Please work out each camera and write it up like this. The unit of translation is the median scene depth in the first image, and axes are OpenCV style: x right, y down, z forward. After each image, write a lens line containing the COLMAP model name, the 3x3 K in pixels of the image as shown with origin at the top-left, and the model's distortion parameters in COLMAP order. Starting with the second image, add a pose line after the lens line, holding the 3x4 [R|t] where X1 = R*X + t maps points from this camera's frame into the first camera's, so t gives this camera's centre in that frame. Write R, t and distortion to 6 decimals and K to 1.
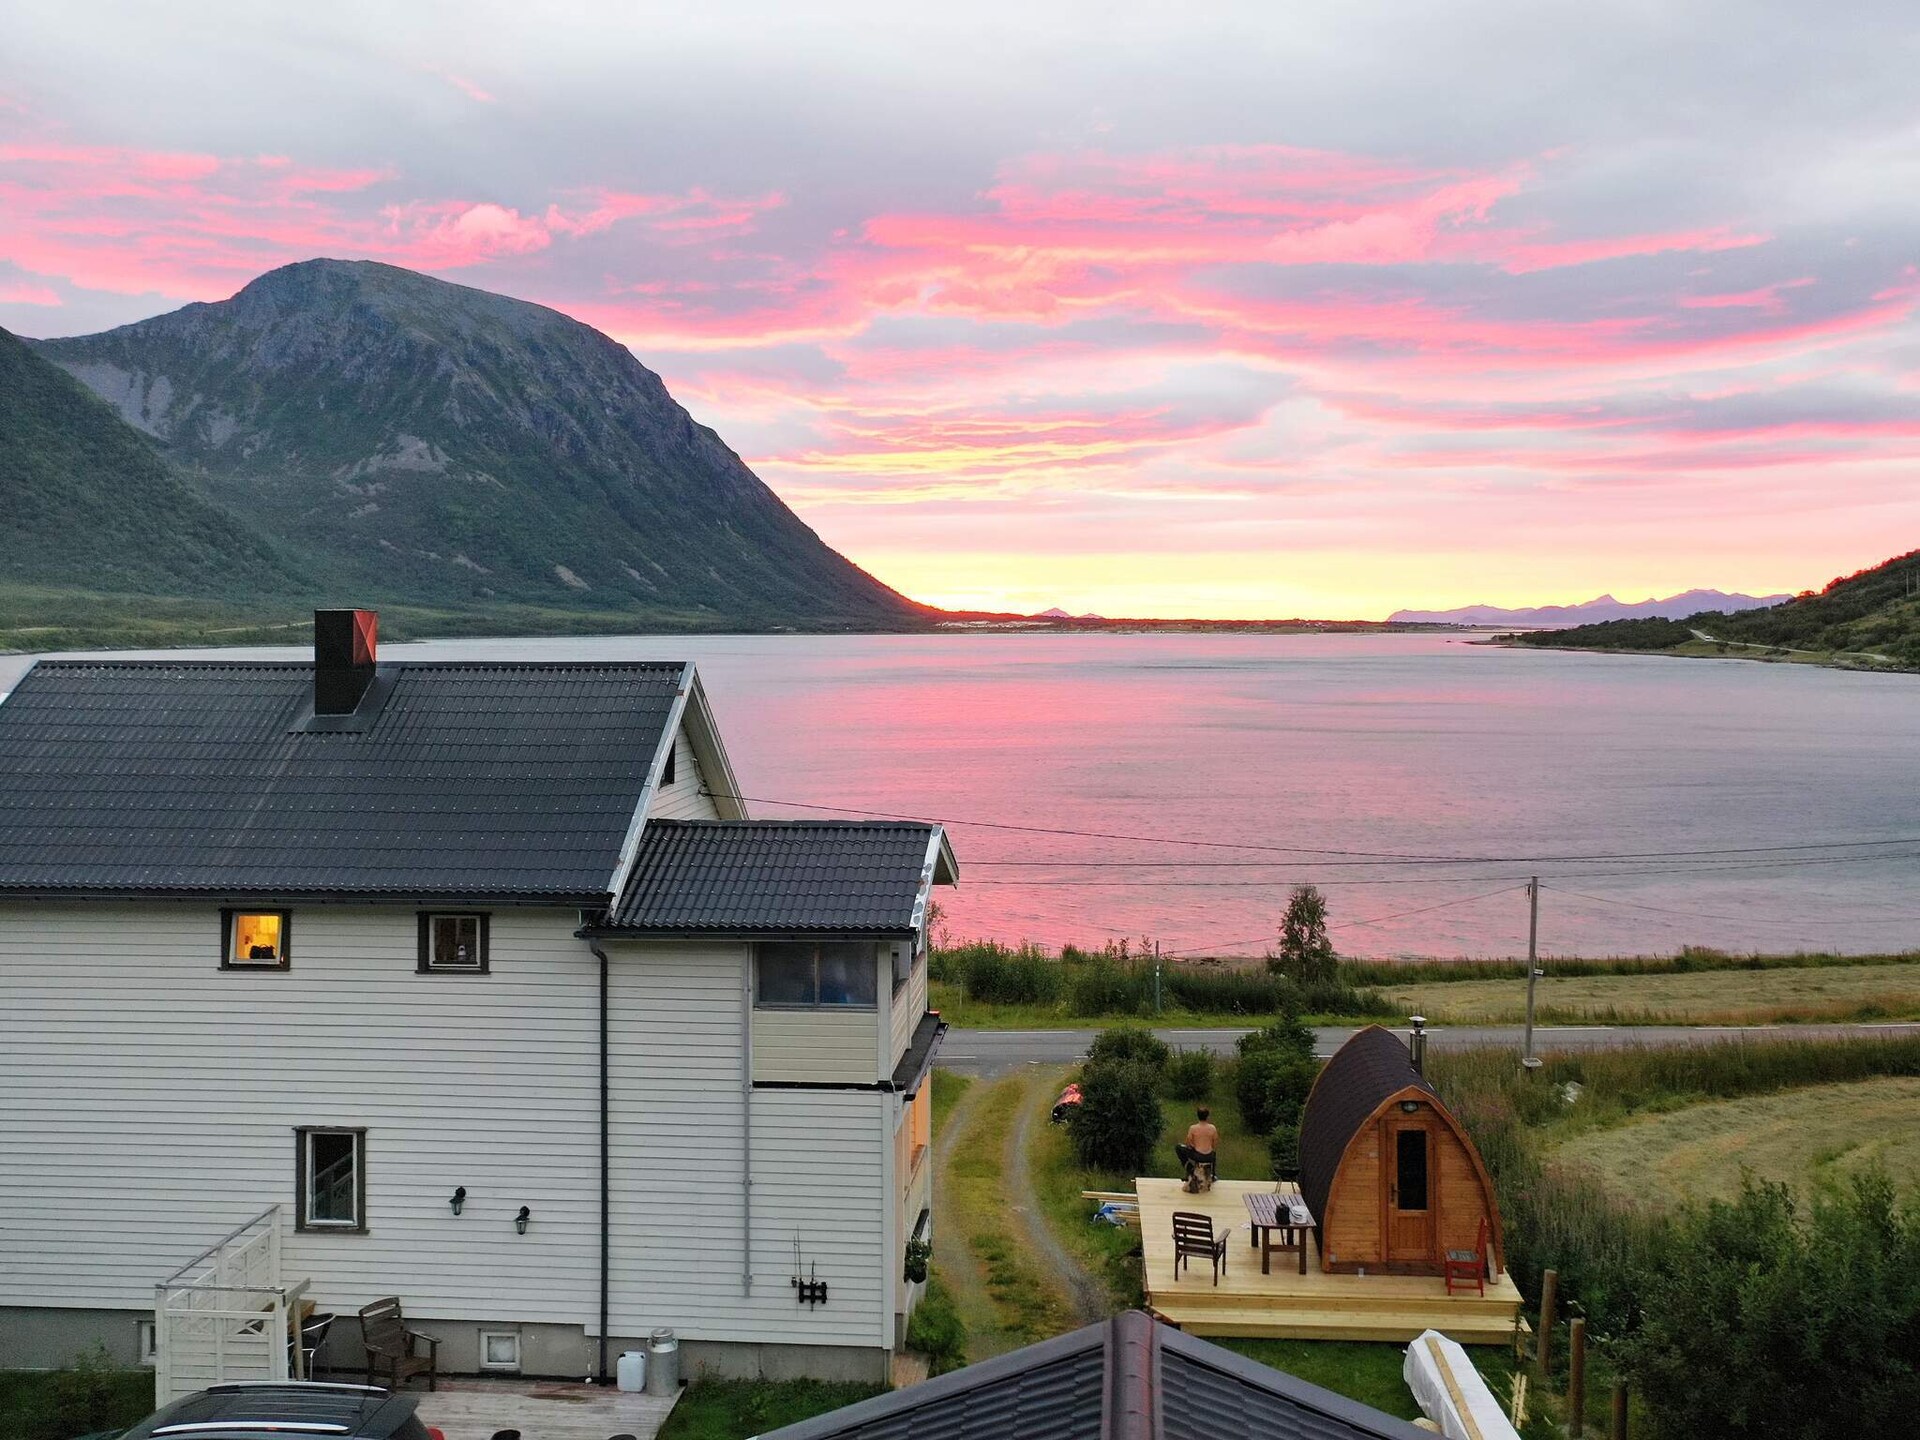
lens RADIAL K [[1979.1, 0, 960.0], [0, 1979.1, 720.0], [0, 0, 1]] dist [-0.058505, -0.016795]
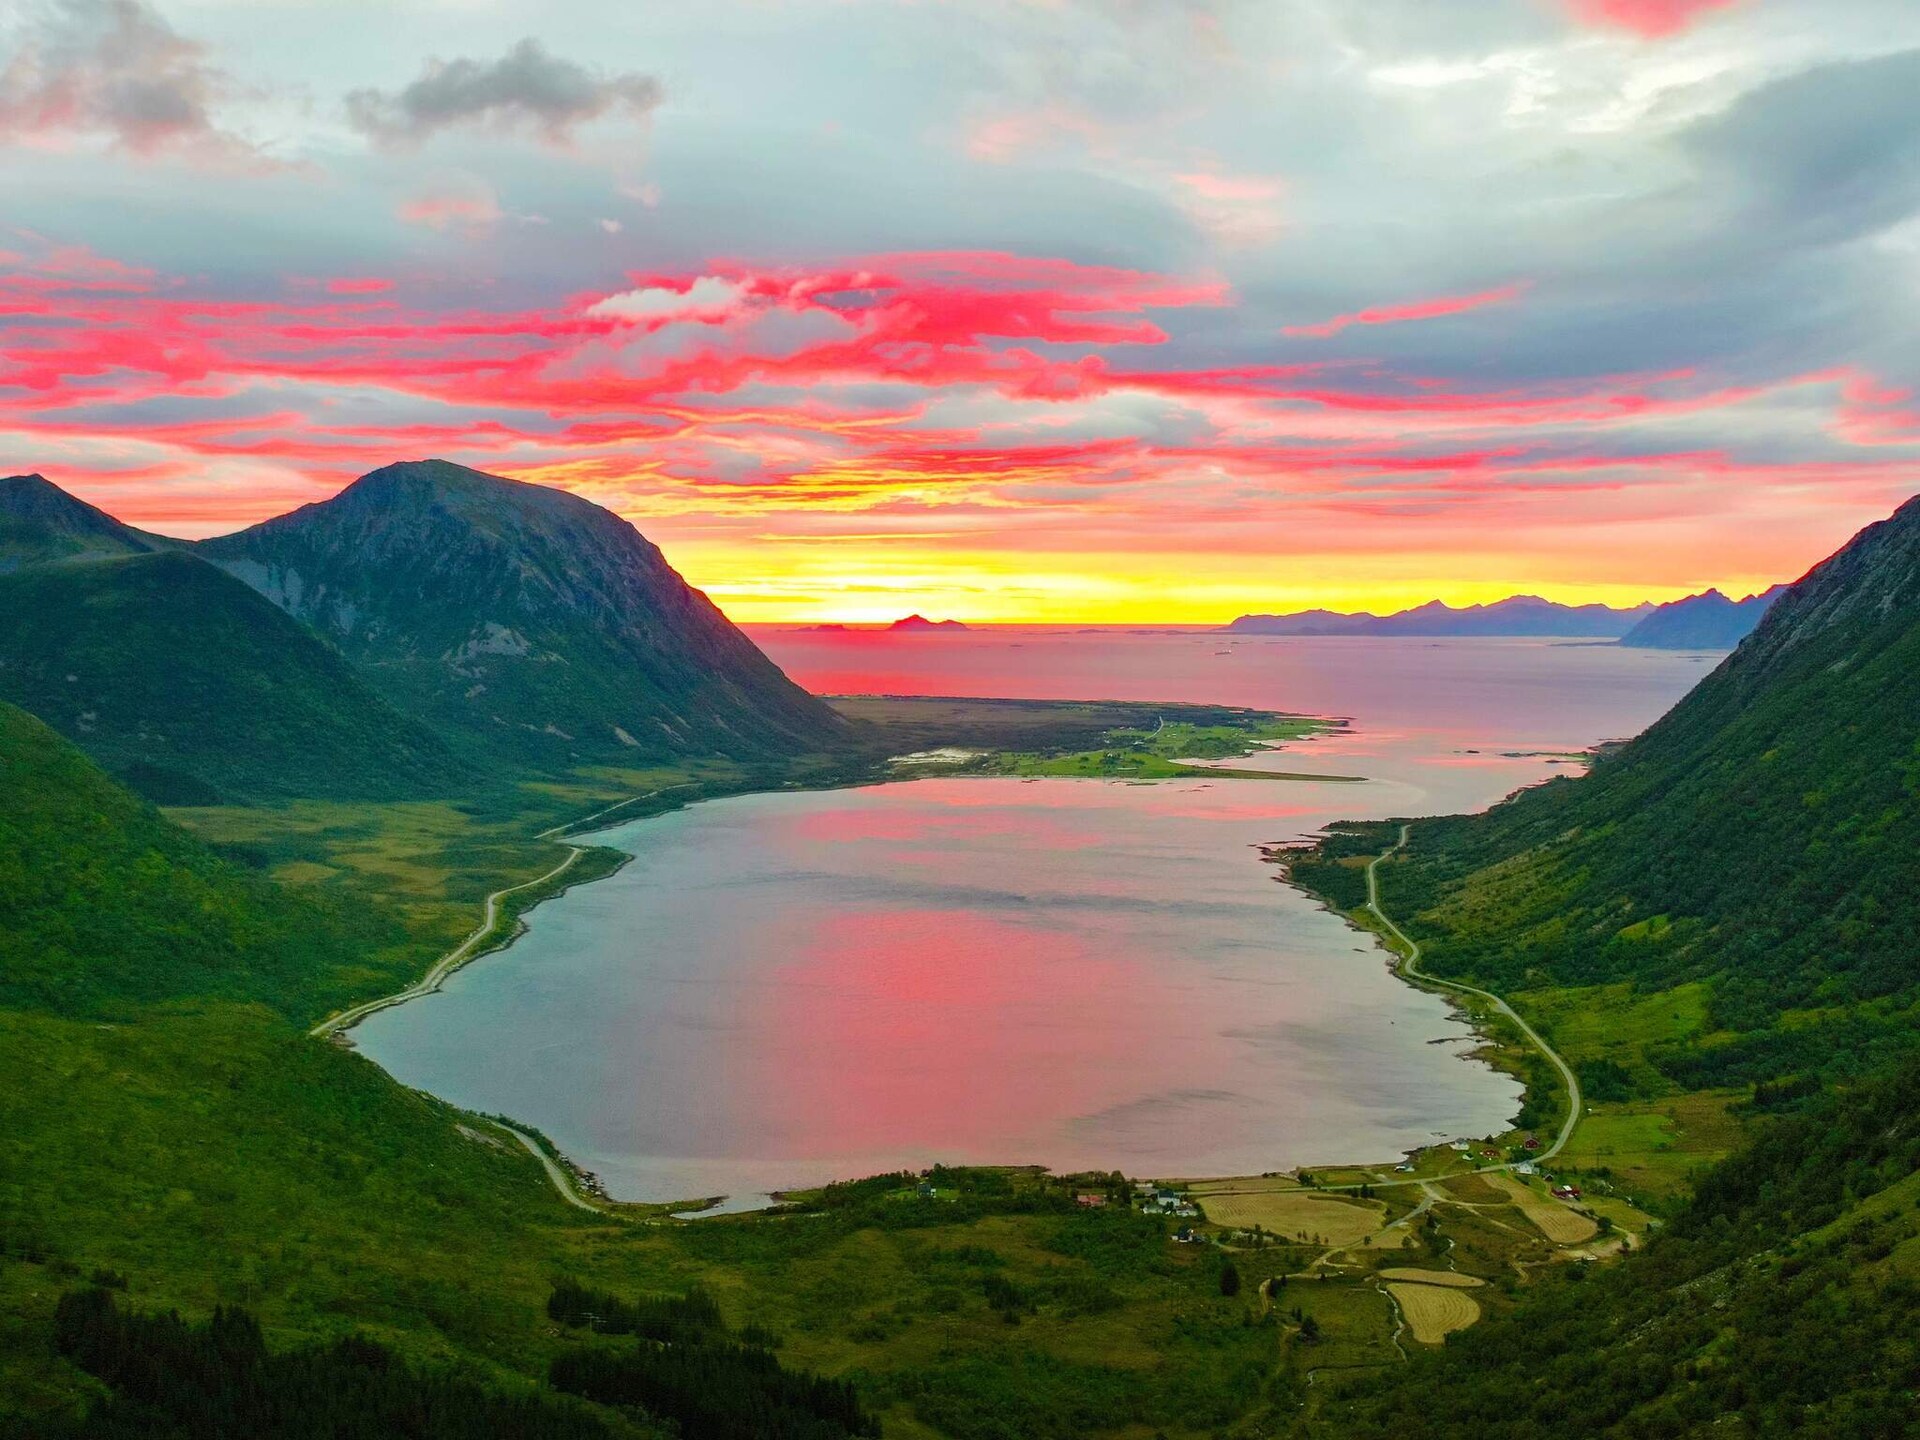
lens RADIAL K [[1979.1, 0, 960.0], [0, 1979.1, 720.0], [0, 0, 1]] dist [-0.058505, -0.016795]
pose [[0.997016, 0.000466, 0.077192, -0.068360], [-0.000877, 0.999986, 0.005286, -0.083654], [-0.077189, -0.005338, 0.997002, -0.327029]]
